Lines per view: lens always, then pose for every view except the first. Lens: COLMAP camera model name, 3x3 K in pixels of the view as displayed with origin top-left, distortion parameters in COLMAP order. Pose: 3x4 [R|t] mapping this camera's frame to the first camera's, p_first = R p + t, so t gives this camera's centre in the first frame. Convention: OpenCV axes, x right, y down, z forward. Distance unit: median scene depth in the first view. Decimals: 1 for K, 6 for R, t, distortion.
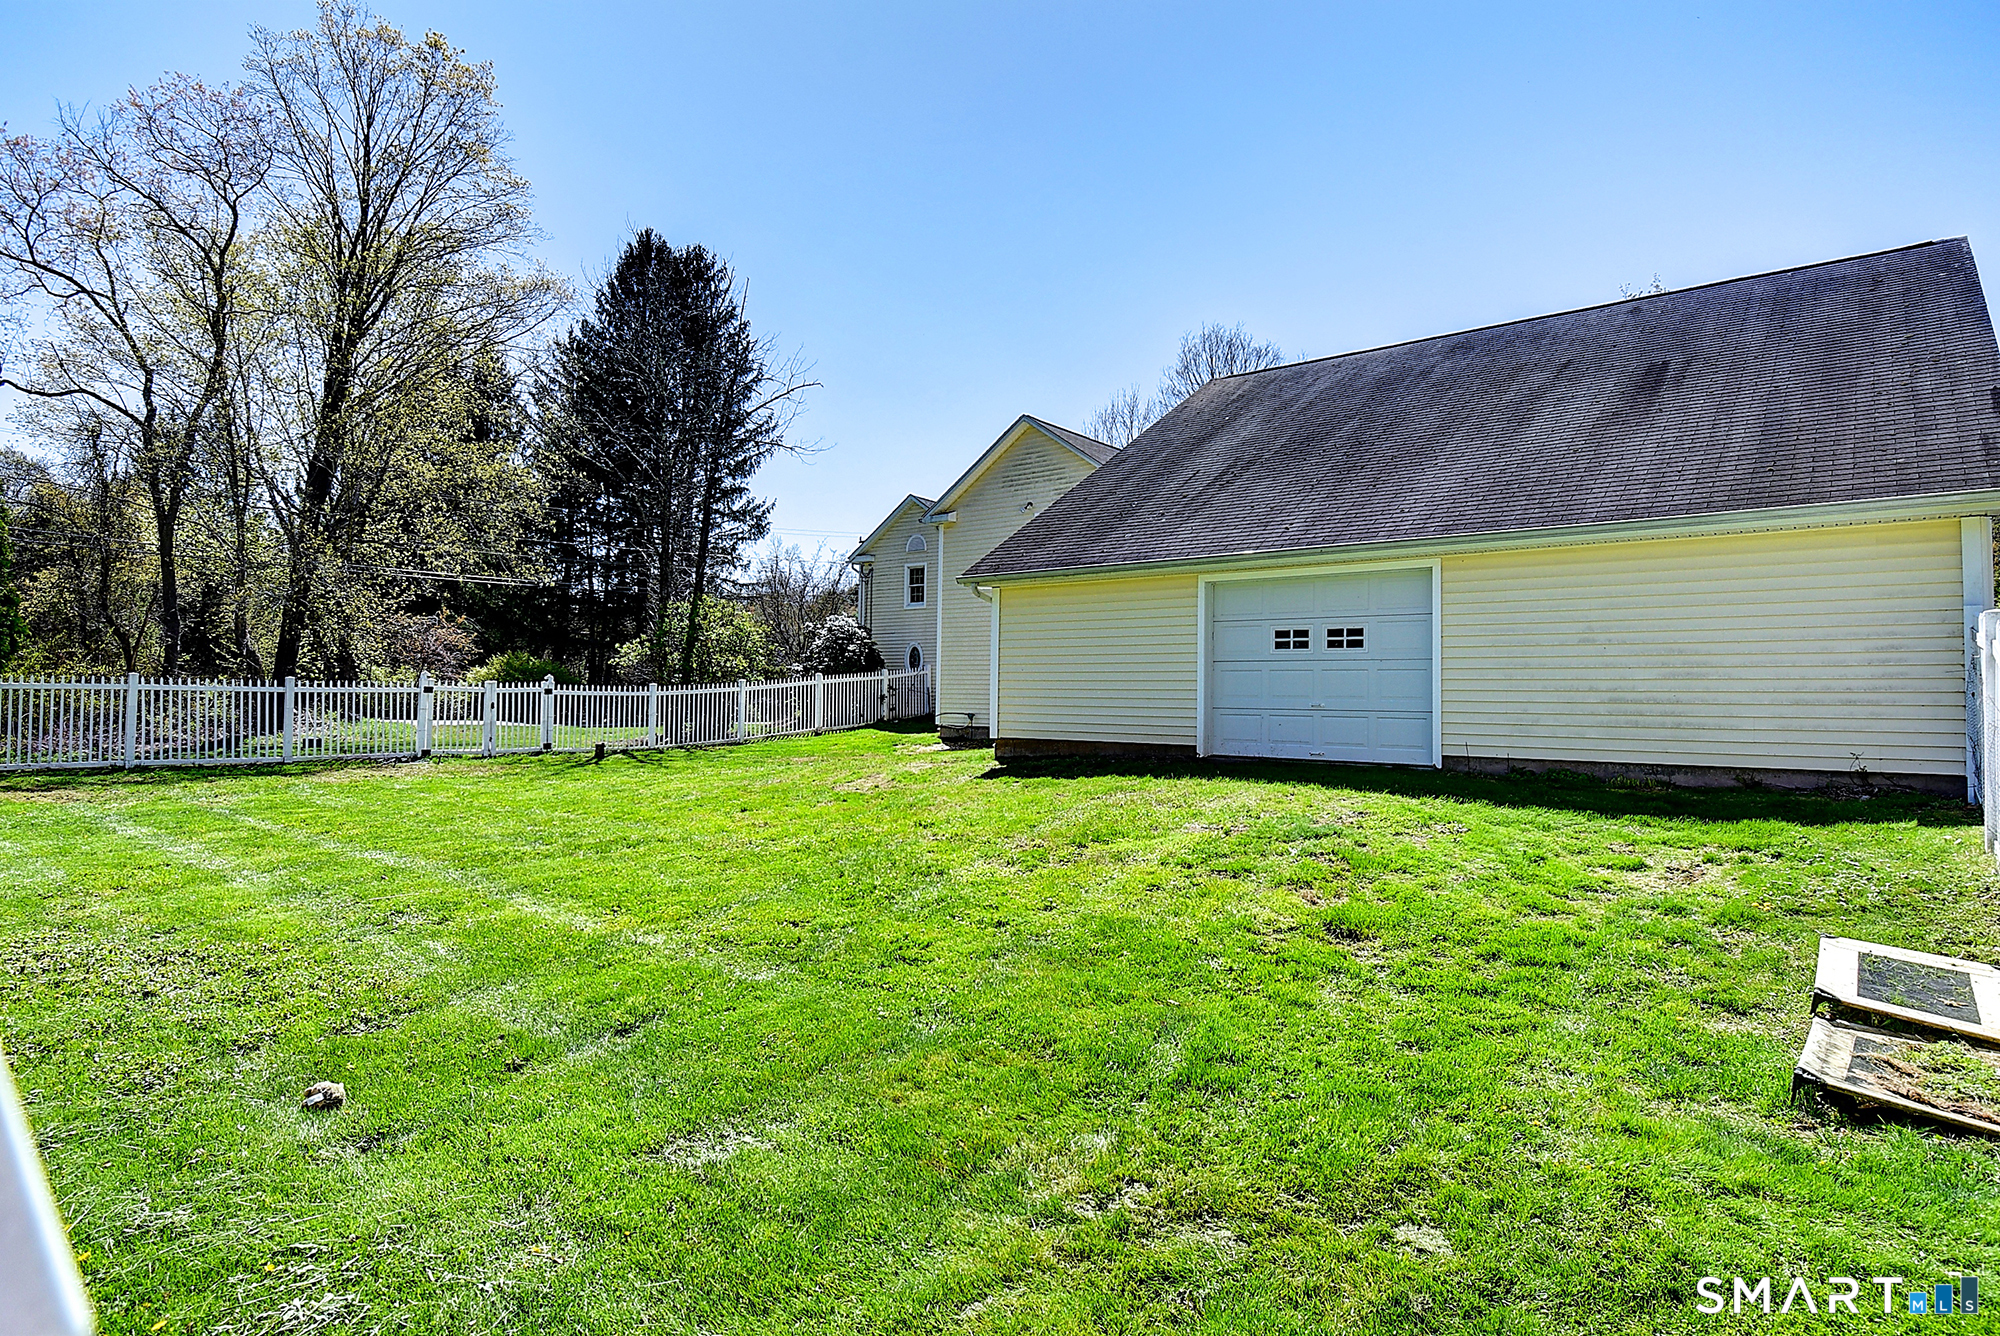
lens RADIAL K [[1083.6, 0, 1001.0], [0, 1083.6, 674.9], [0, 0, 1]] dist [-0.006145, -0.000591]
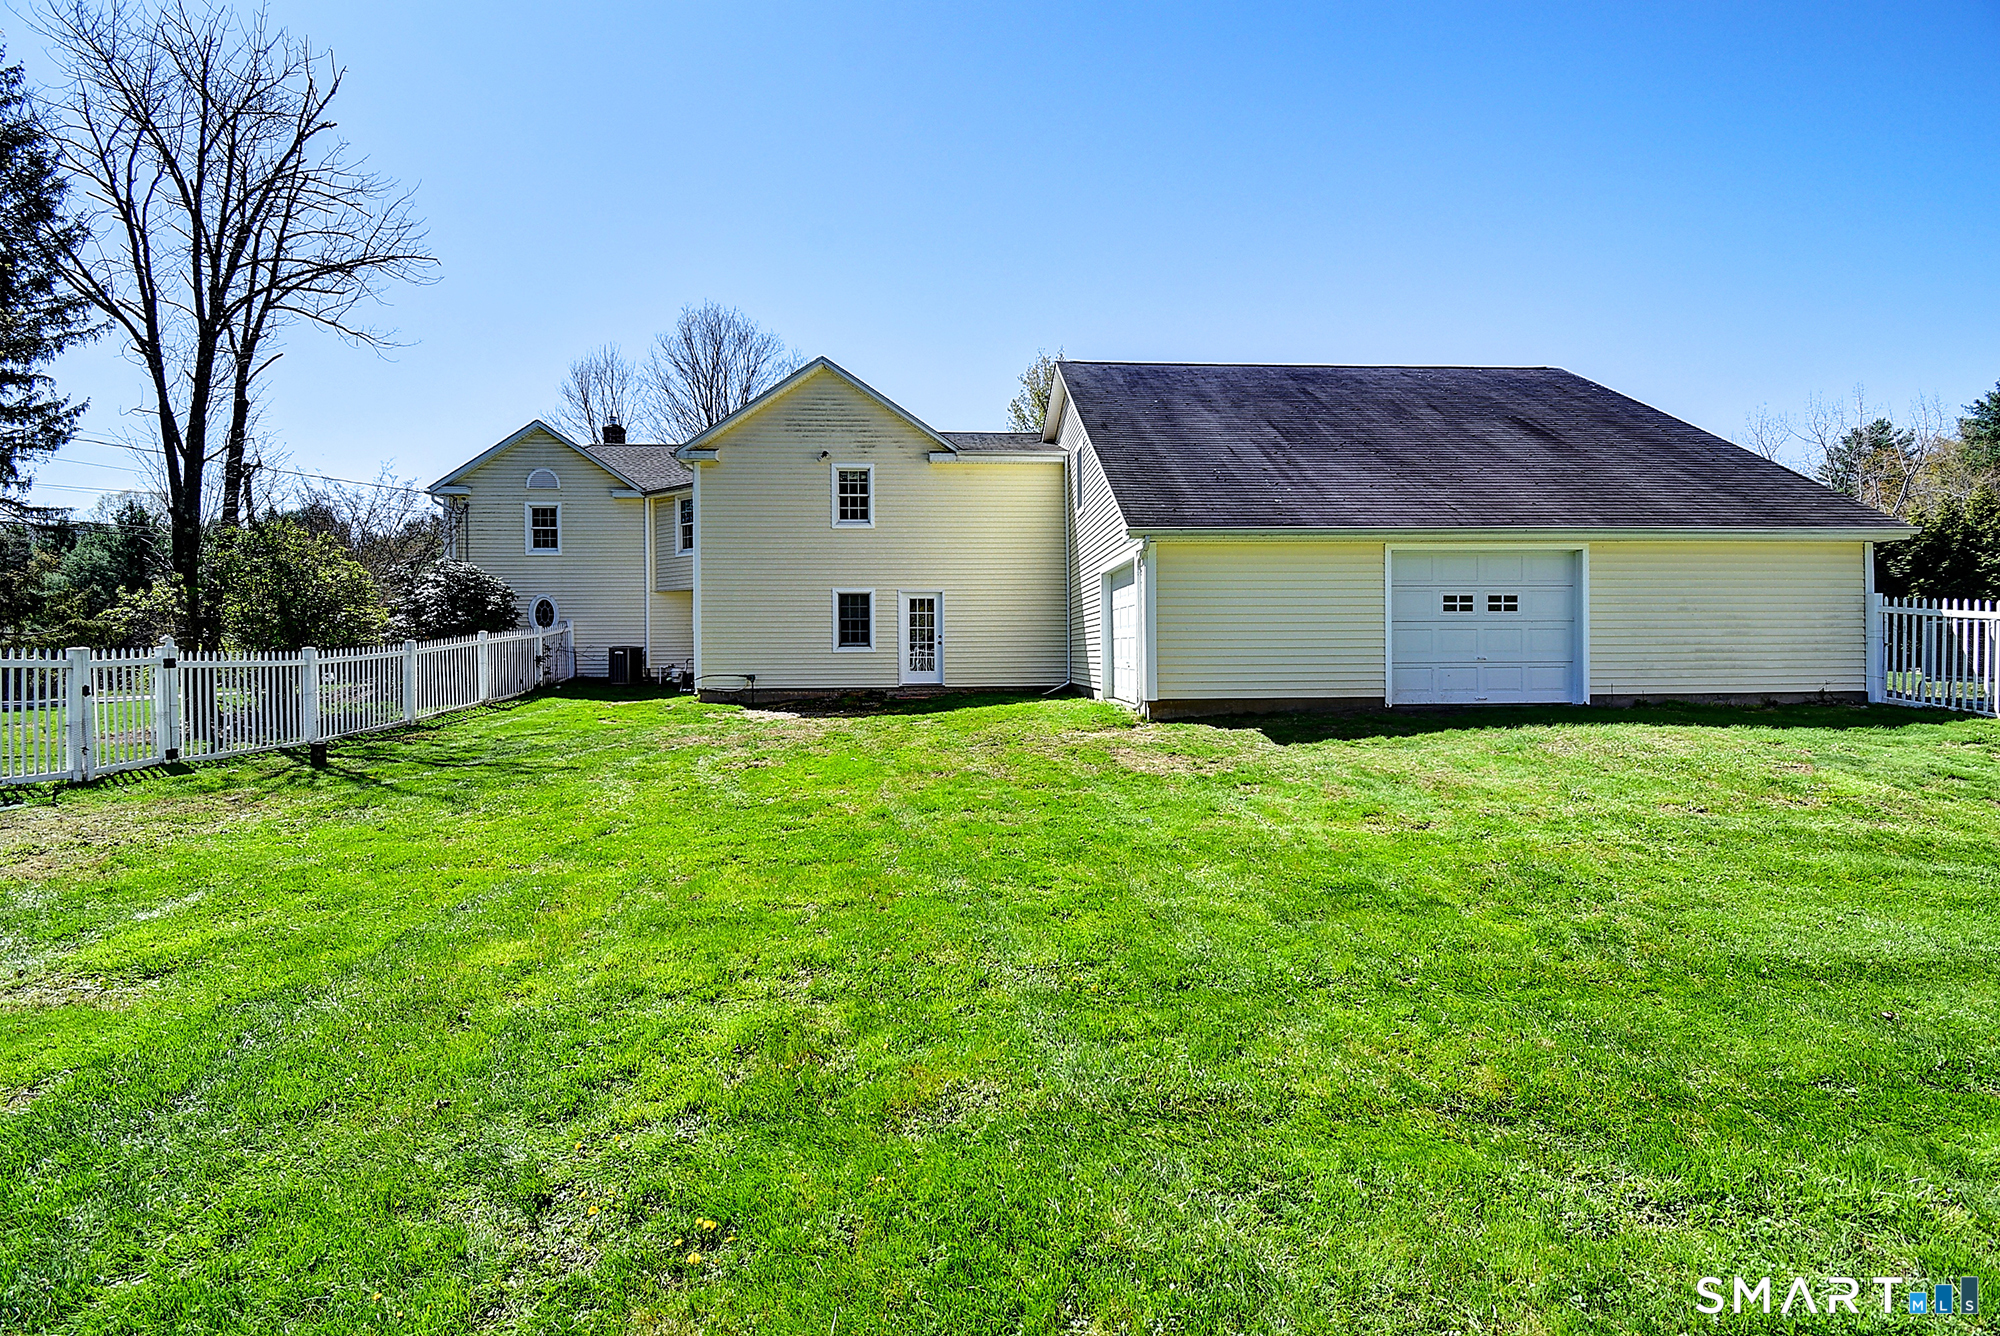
lens RADIAL K [[889.2, 0, 1000.6], [0, 889.2, 649.6], [0, 0, 1]] dist [-0.016670, -0.000642]
pose [[0.738966, -0.016389, 0.673544, -0.756550], [0.001421, 0.999740, 0.022768, -0.004880], [-0.673741, -0.015867, 0.738797, 0.619711]]
